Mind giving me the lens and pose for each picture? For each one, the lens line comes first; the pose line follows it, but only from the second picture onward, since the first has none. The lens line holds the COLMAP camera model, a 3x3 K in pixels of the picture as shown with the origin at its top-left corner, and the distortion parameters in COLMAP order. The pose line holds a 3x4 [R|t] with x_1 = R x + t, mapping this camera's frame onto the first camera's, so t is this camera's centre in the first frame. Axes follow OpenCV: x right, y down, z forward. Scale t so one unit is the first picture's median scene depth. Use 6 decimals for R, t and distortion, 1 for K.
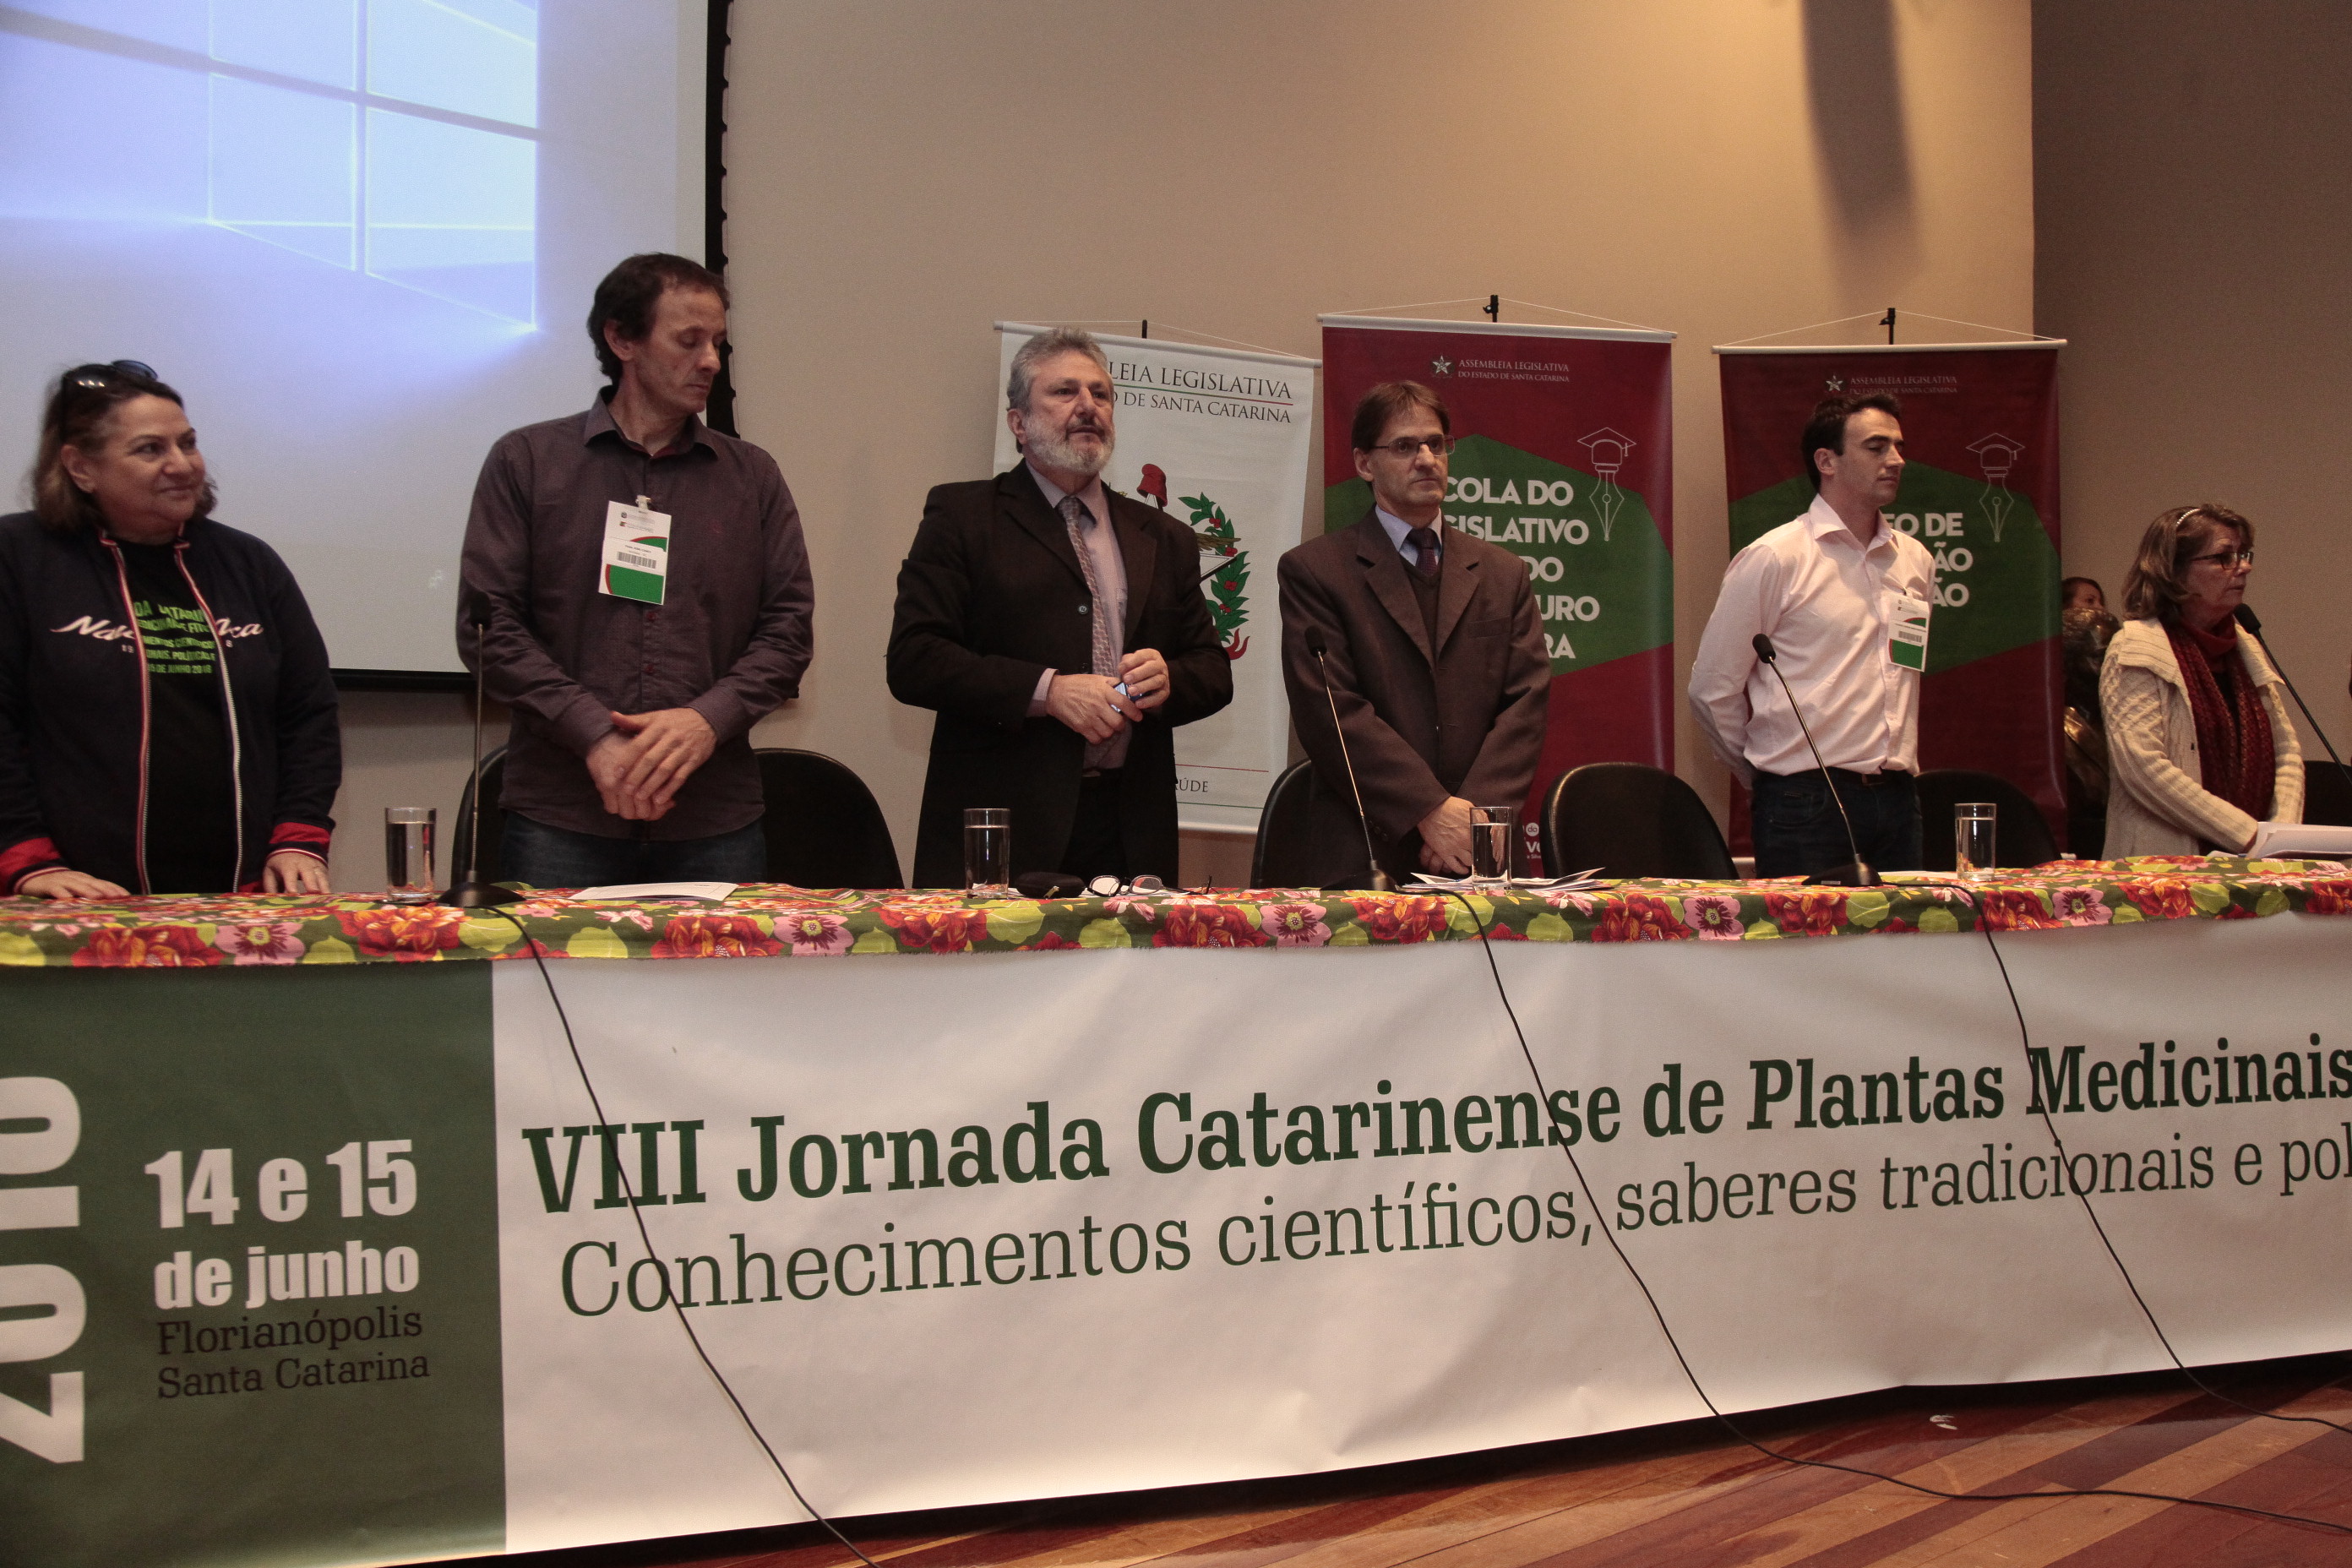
lens RADIAL K [[1930.2, 0, 1223.2], [0, 1930.2, 785.7], [0, 0, 1]] dist [-0.079142, 0.097619]
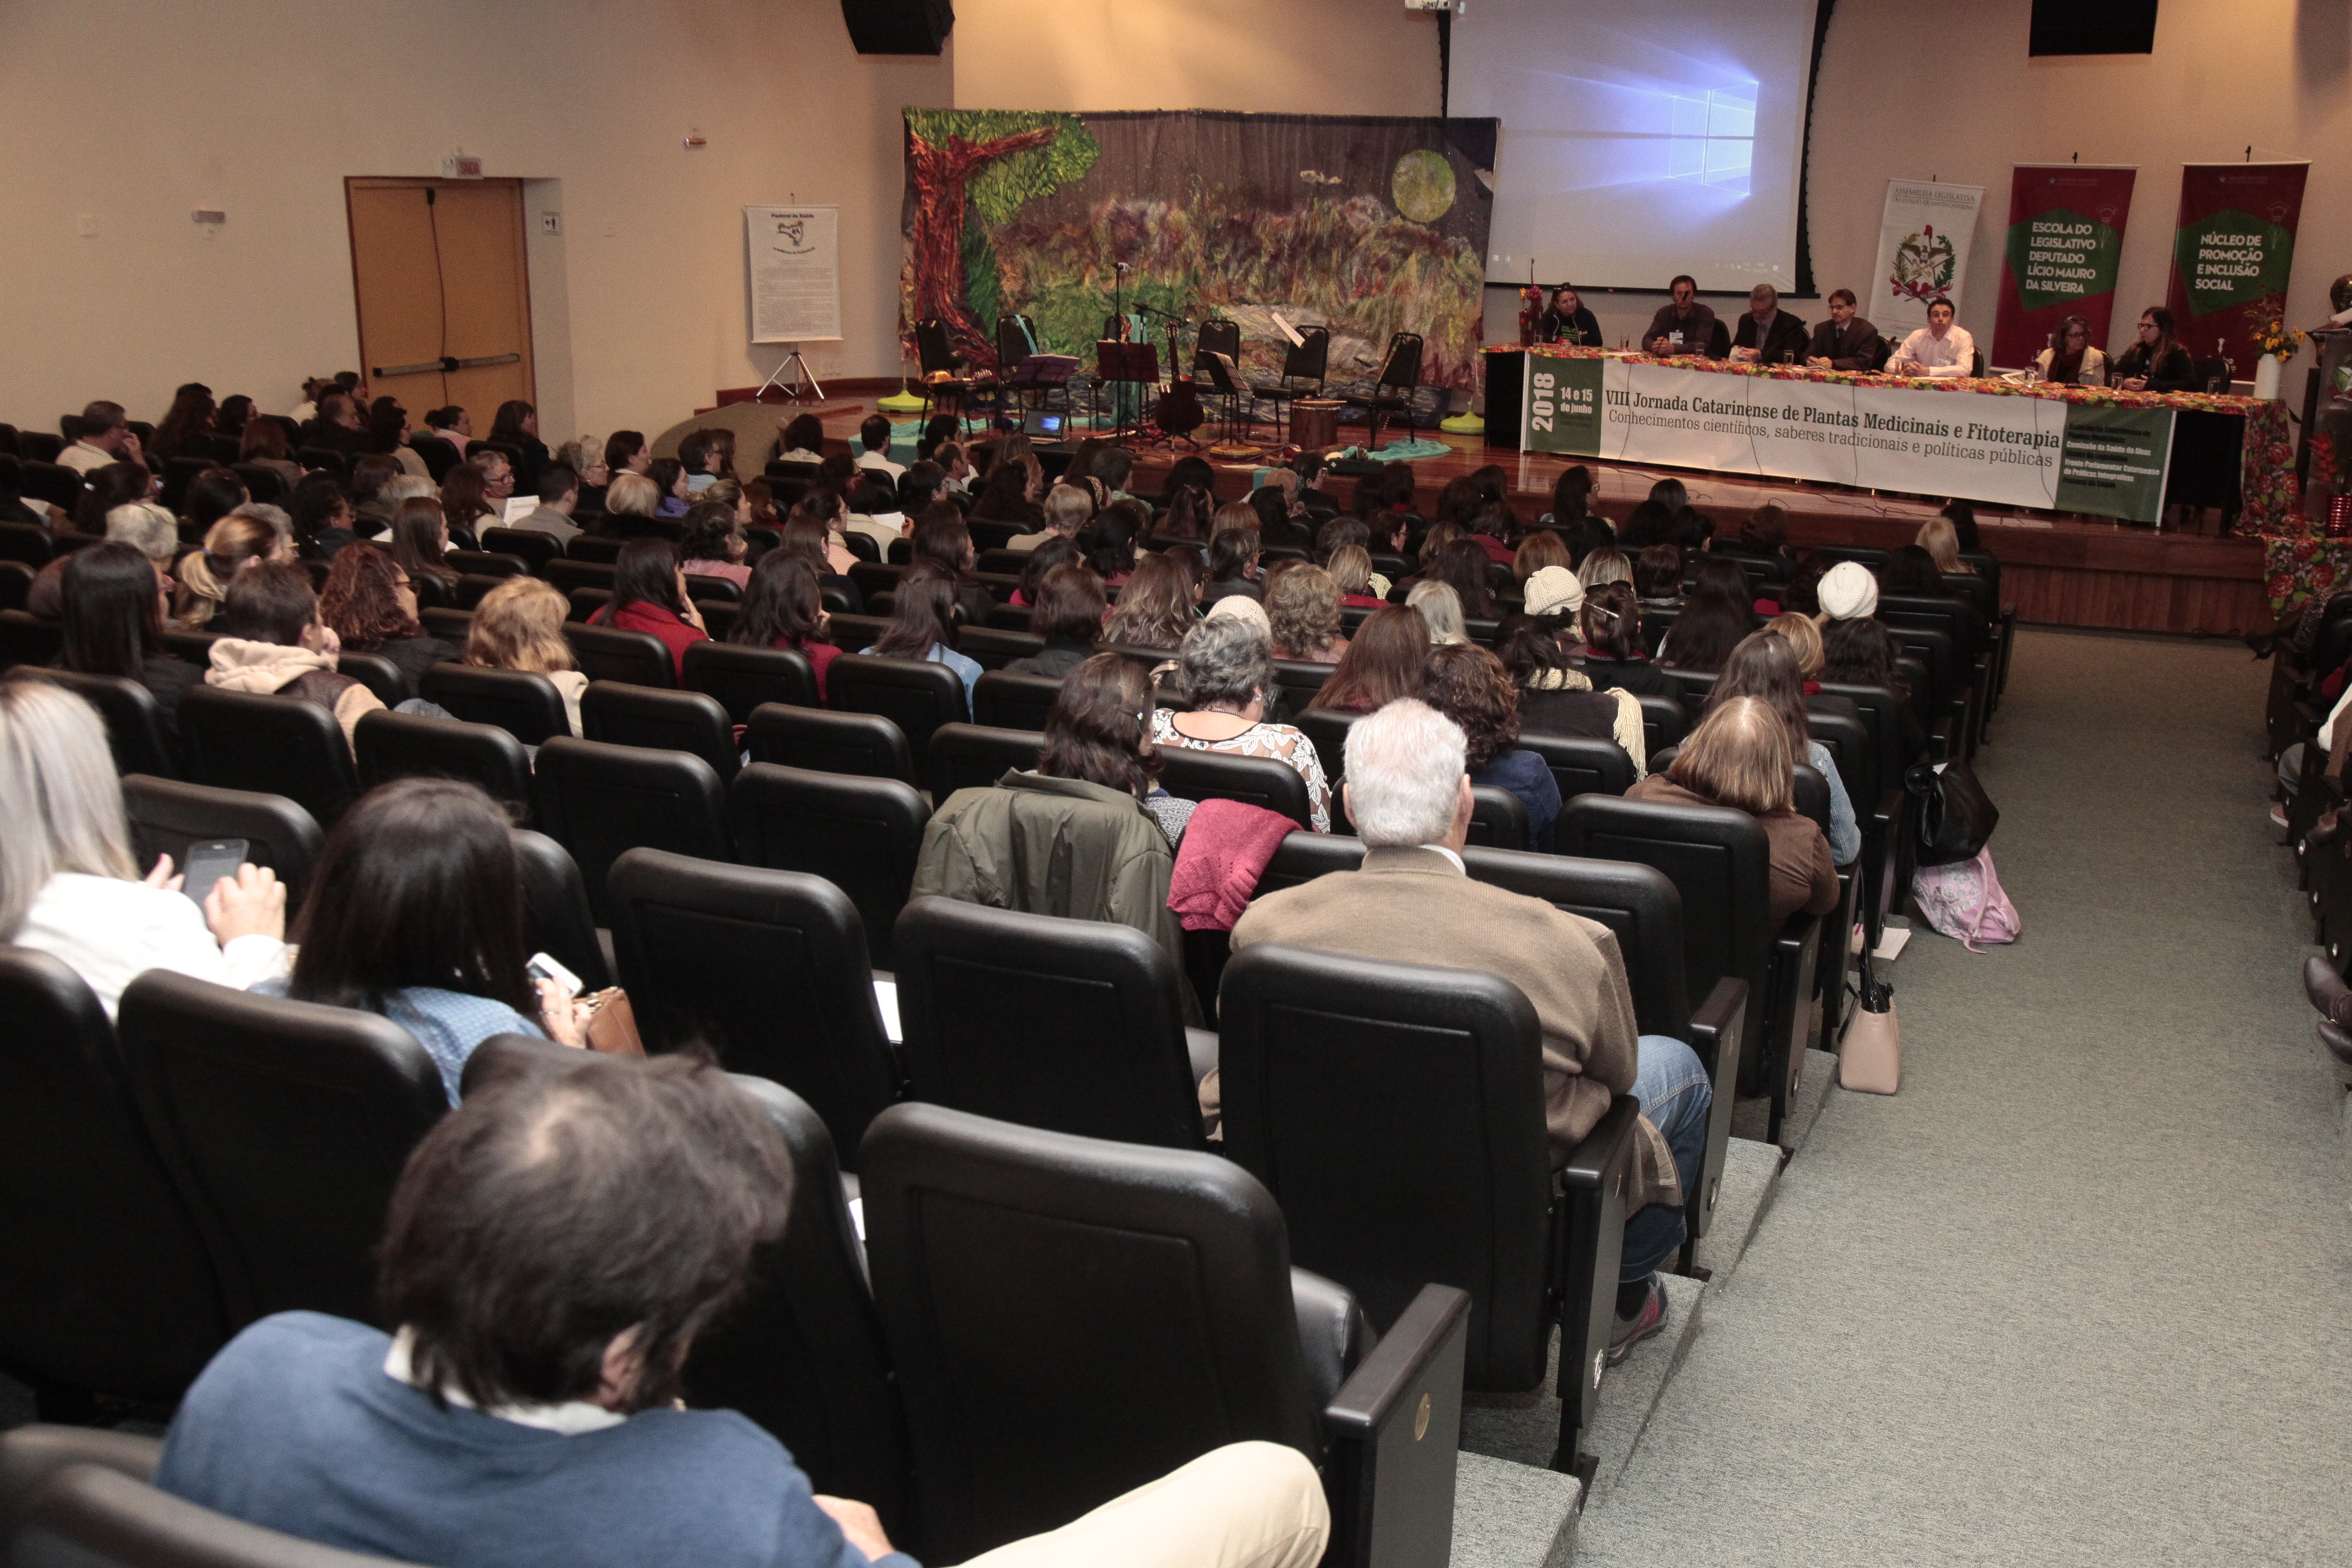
lens RADIAL K [[2236.7, 0, 1231.7], [0, 2236.7, 789.9], [0, 0, 1]] dist [0.000940, 0.091963]
pose [[0.508987, 0.245288, -0.825086, 4.413104], [-0.014239, 0.960807, 0.276852, -0.472054], [0.860657, -0.129166, 0.492530, -3.154434]]
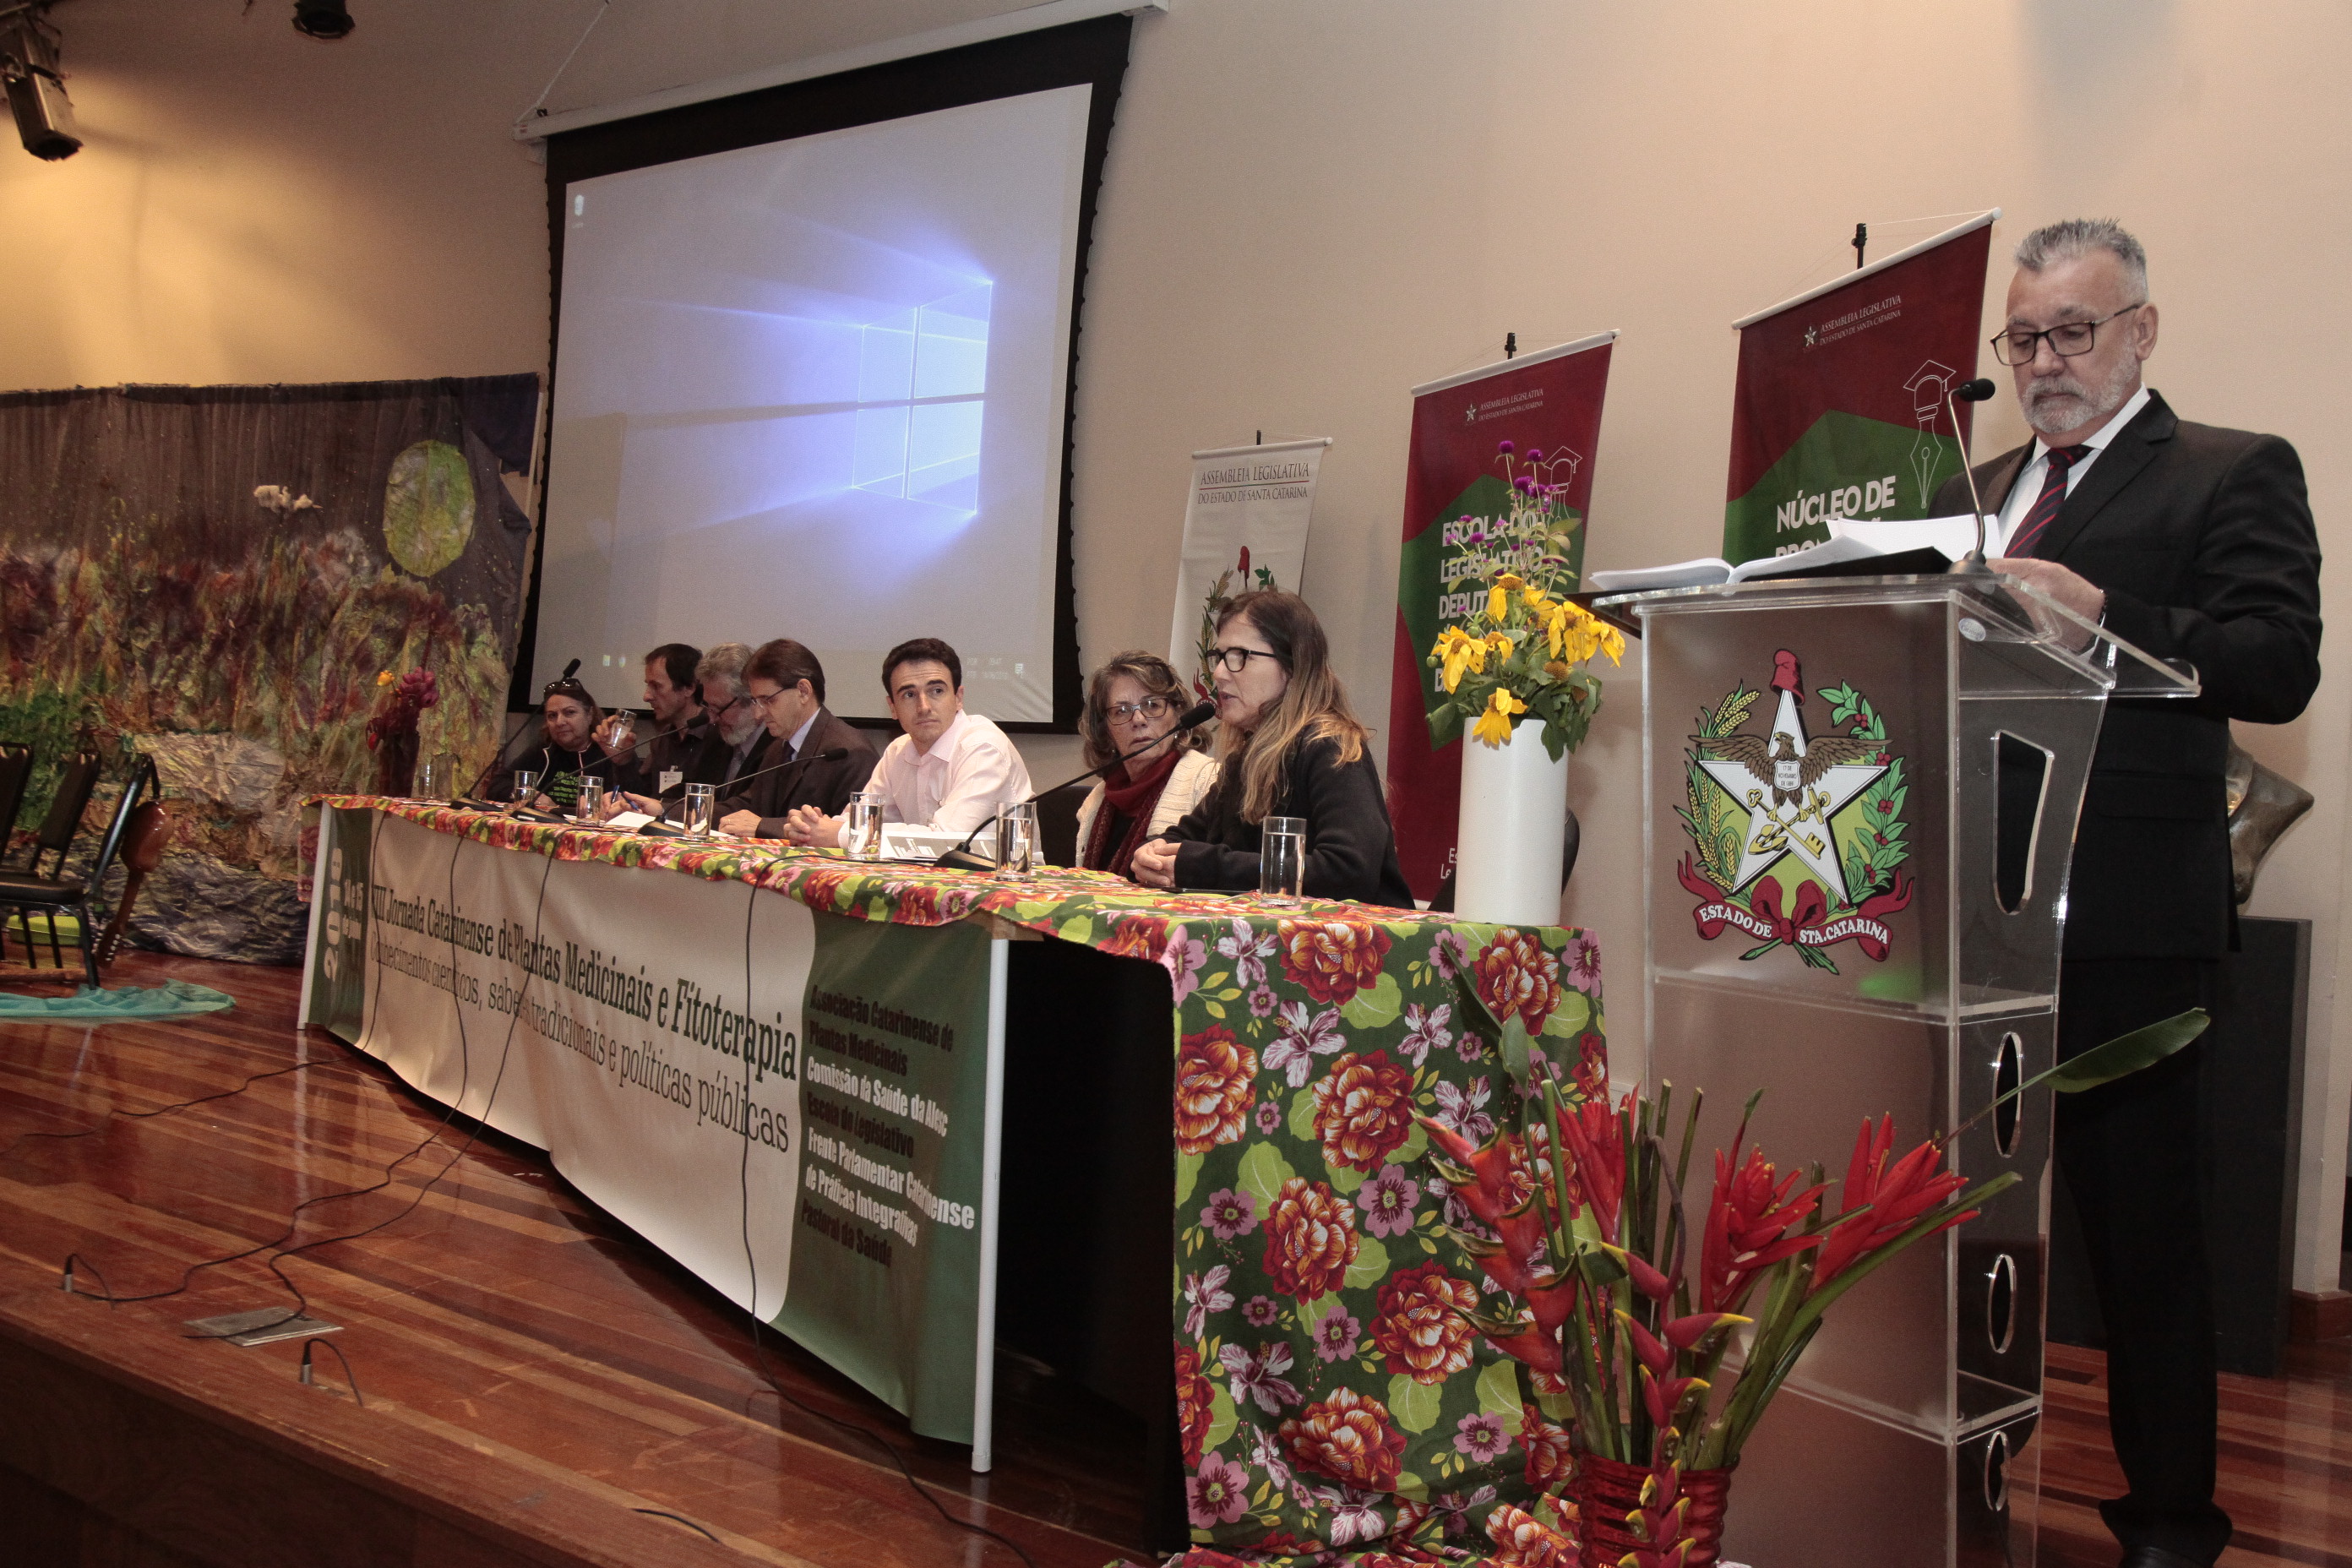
lens RADIAL K [[2056.1, 0, 1211.2], [0, 2056.1, 811.6], [0, 0, 1]] dist [-0.055457, 0.138494]
pose [[0.290127, 0.021993, -0.956735, 2.120281], [-0.060648, 0.998149, 0.004553, 0.000495], [0.955065, 0.056703, 0.290924, 1.031316]]
